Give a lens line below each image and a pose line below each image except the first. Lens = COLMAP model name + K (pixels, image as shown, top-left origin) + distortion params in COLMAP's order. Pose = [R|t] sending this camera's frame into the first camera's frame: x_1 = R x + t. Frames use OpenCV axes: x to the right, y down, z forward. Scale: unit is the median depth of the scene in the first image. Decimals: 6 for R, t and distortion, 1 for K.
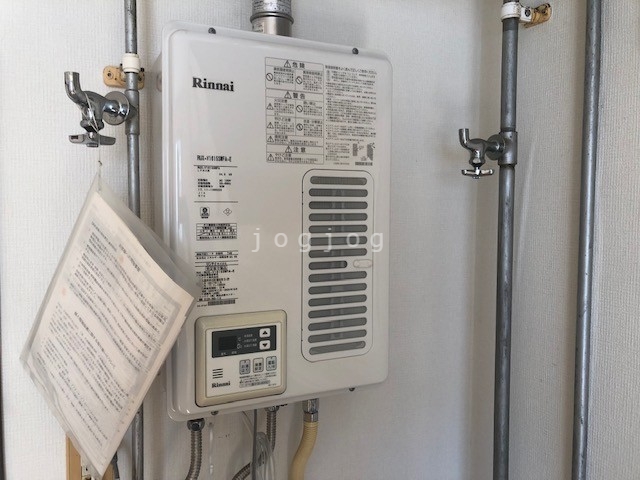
lens RADIAL K [[523.2, 0, 319.3], [0, 523.2, 239.2], [0, 0, 1]] dist [0.023666, -0.033050]
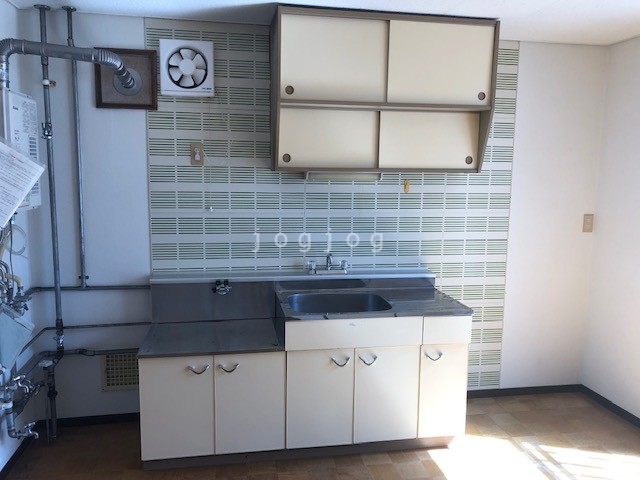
lens RADIAL K [[523.2, 0, 317.6], [0, 523.2, 239.7], [0, 0, 1]] dist [0.023666, -0.033050]
pose [[0.270208, -0.123404, 0.954861, -2.155987], [0.044803, 0.992289, 0.115563, 0.169231], [-0.961759, 0.011554, 0.273654, -1.261134]]
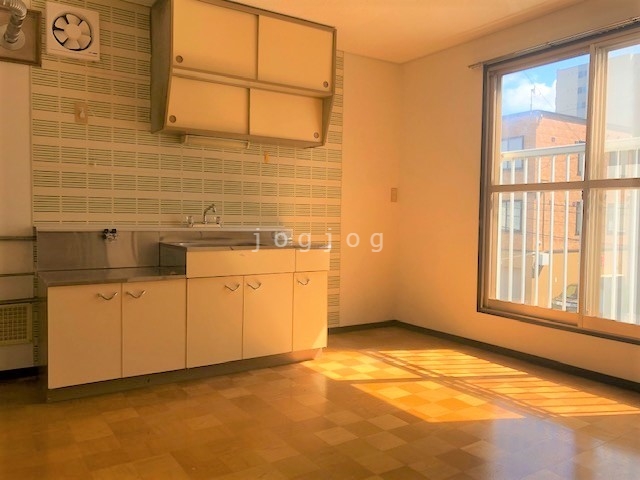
lens RADIAL K [[523.2, 0, 321.1], [0, 523.2, 242.2], [0, 0, 1]] dist [0.023666, -0.033050]
pose [[-0.137253, -0.047560, 0.989394, -2.872077], [0.044141, 0.997561, 0.054076, 0.711038], [-0.989552, 0.051095, -0.134819, -0.724388]]
